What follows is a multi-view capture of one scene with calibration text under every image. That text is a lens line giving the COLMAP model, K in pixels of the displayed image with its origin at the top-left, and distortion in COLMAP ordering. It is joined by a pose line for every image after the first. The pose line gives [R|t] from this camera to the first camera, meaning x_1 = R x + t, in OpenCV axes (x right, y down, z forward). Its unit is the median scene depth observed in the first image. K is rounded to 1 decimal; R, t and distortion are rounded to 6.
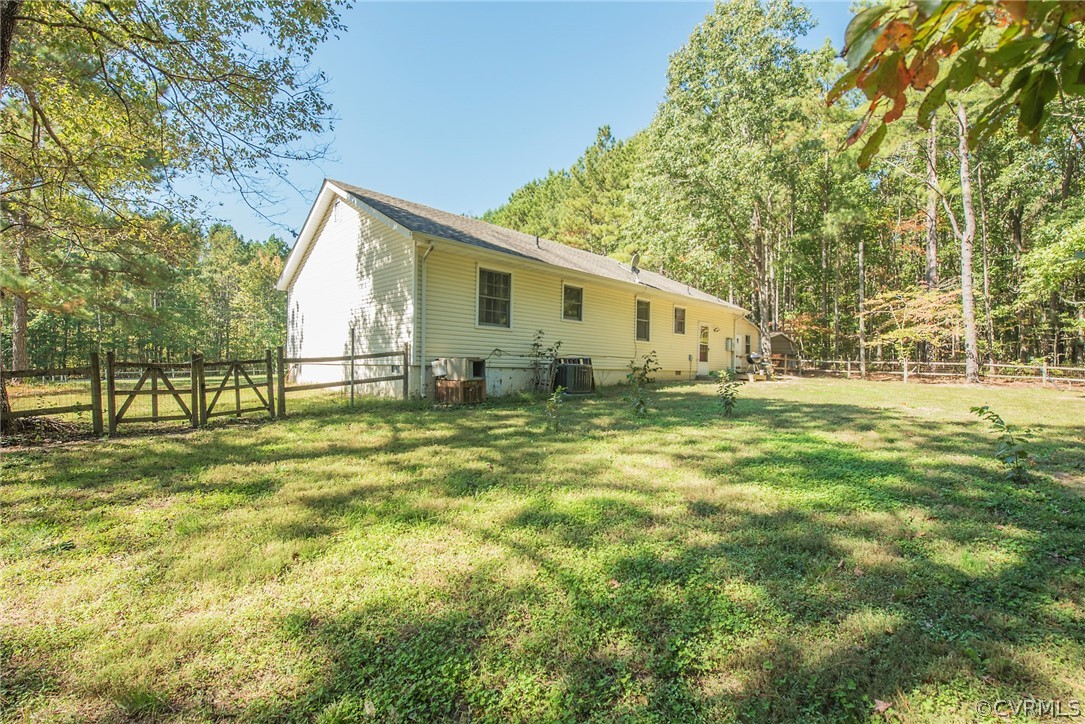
lens RADIAL K [[470.3, 0, 543.6], [0, 470.3, 367.1], [0, 0, 1]] dist [0.003497, 0.000043]
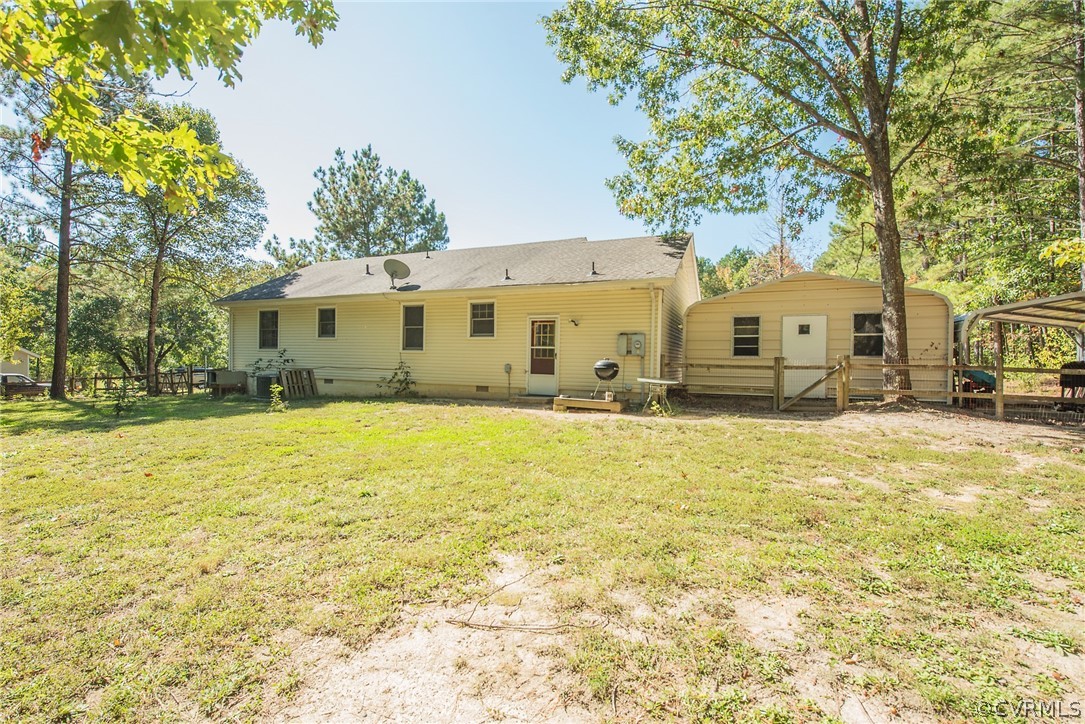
lens RADIAL K [[482.4, 0, 536.7], [0, 482.4, 368.3], [0, 0, 1]] dist [-0.013083, -0.000653]
pose [[0.371907, 0.000396, -0.928270, 1.544857], [-0.008033, 0.999964, -0.002792, -0.028250], [0.928235, 0.008495, 0.371897, 1.187189]]
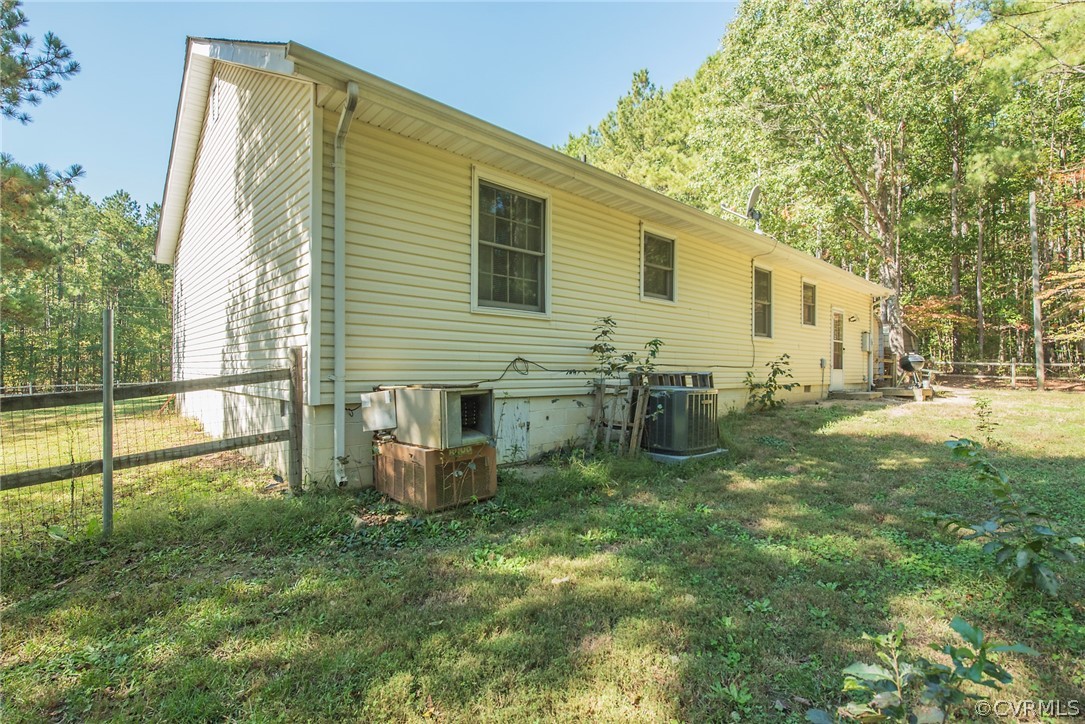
lens RADIAL K [[504.8, 0, 544.2], [0, 504.8, 362.7], [0, 0, 1]] dist [-0.000889, -0.000197]
pose [[0.999515, -0.012422, -0.028551, -0.058743], [0.012099, 0.999861, -0.011455, -0.027209], [0.028690, 0.011104, 0.999527, 0.492393]]
